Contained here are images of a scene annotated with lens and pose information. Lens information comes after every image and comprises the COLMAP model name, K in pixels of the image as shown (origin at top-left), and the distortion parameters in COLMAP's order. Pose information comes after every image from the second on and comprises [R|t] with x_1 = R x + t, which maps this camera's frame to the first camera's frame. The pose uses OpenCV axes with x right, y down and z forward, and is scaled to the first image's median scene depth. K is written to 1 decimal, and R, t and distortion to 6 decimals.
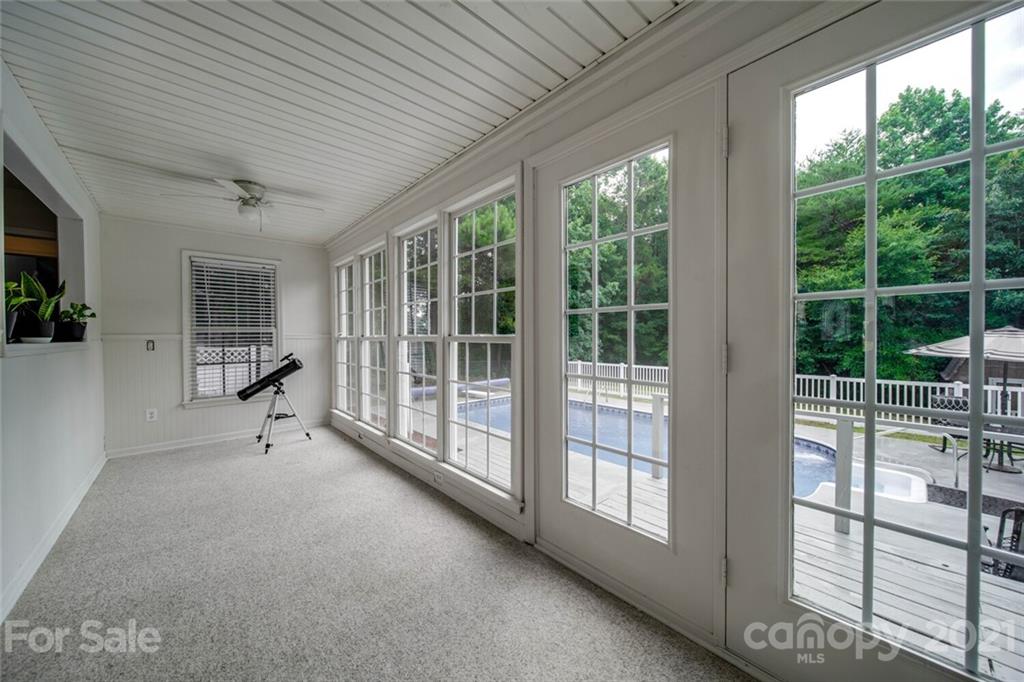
lens RADIAL K [[362.5, 0, 509.4], [0, 362.5, 342.4], [0, 0, 1]] dist [0.001161, -0.000130]
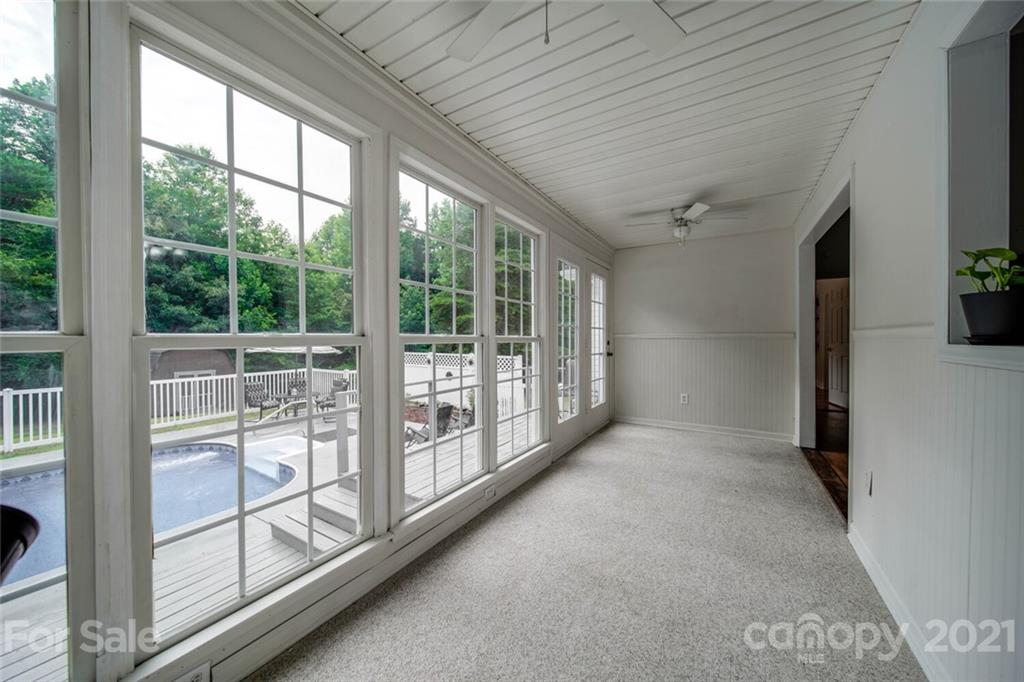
lens RADIAL K [[362.5, 0, 511.9], [0, 362.5, 341.4], [0, 0, 1]] dist [0.001161, -0.000130]
pose [[-0.299482, -0.002153, 0.954099, -0.462490], [0.013701, 0.999885, 0.006557, -0.003972], [-0.954004, 0.015036, -0.299418, 0.521672]]
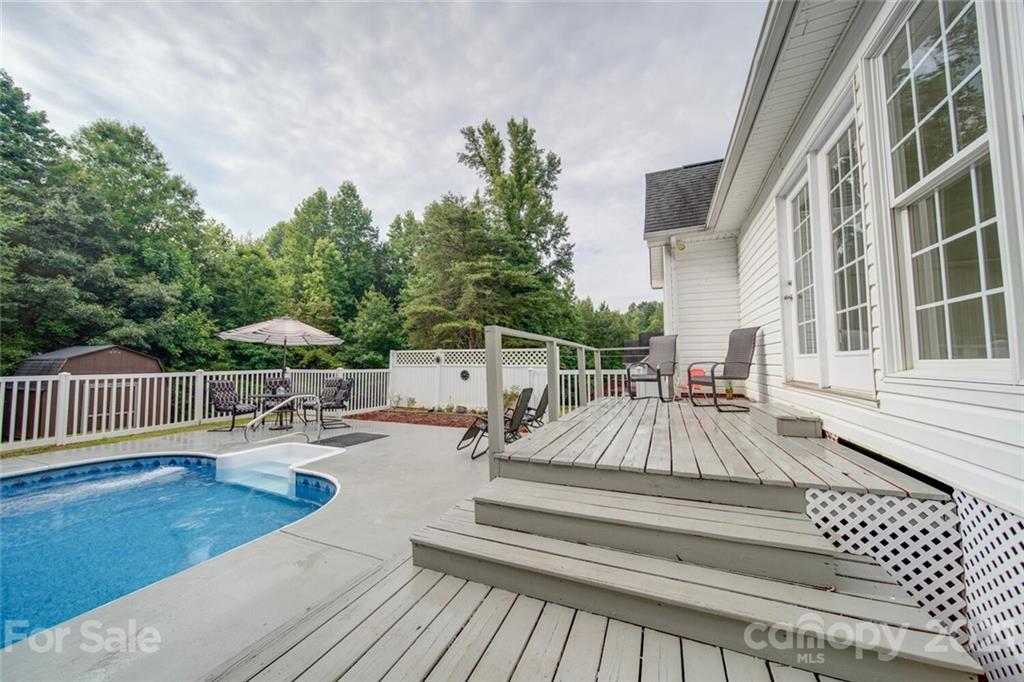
lens RADIAL K [[362.5, 0, 504.9], [0, 362.5, 343.7], [0, 0, 1]] dist [0.001161, -0.000130]
pose [[-0.428368, 0.062254, 0.901457, -0.234732], [0.015714, 0.997986, -0.061454, 0.091128], [-0.903468, -0.012160, -0.428483, 0.704157]]
